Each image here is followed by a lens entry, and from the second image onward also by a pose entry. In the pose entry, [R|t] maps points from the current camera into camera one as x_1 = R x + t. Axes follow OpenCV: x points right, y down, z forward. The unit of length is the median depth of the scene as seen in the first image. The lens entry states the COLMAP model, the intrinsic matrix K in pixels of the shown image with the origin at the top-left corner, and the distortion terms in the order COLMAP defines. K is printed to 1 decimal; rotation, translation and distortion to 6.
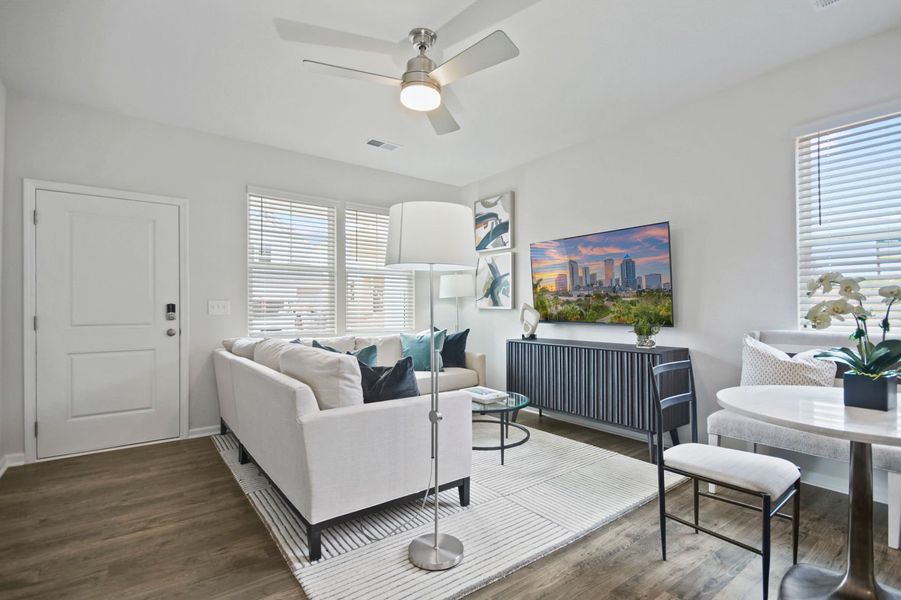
lens RADIAL K [[422.0, 0, 443.7], [0, 422.0, 305.6], [0, 0, 1]] dist [0.000952, -0.005310]
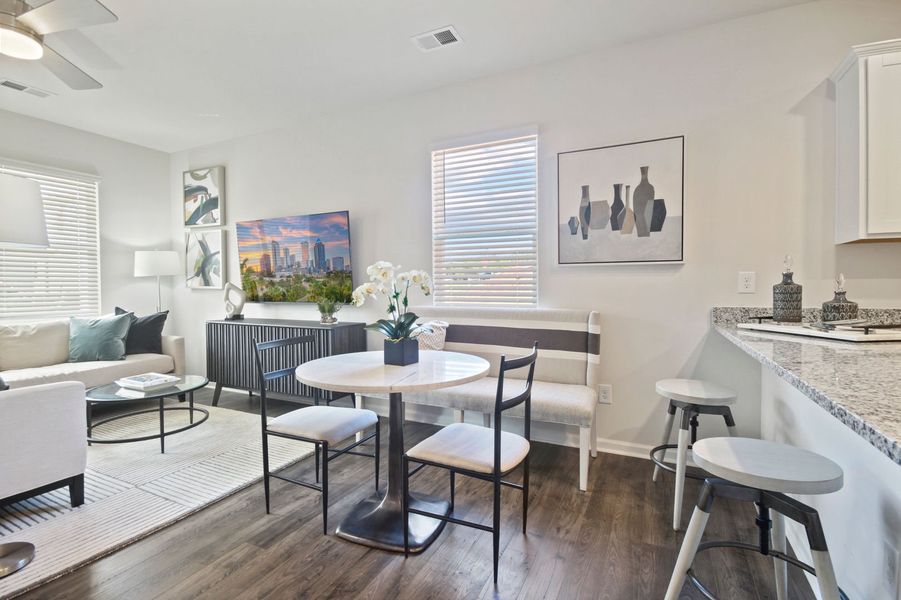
lens RADIAL K [[422.0, 0, 445.7], [0, 422.0, 292.5], [0, 0, 1]] dist [0.000952, -0.005310]
pose [[0.893930, -0.007488, 0.448145, 0.218389], [-0.001619, 0.999800, 0.019934, -0.004495], [-0.448204, -0.018545, 0.893739, -0.100584]]
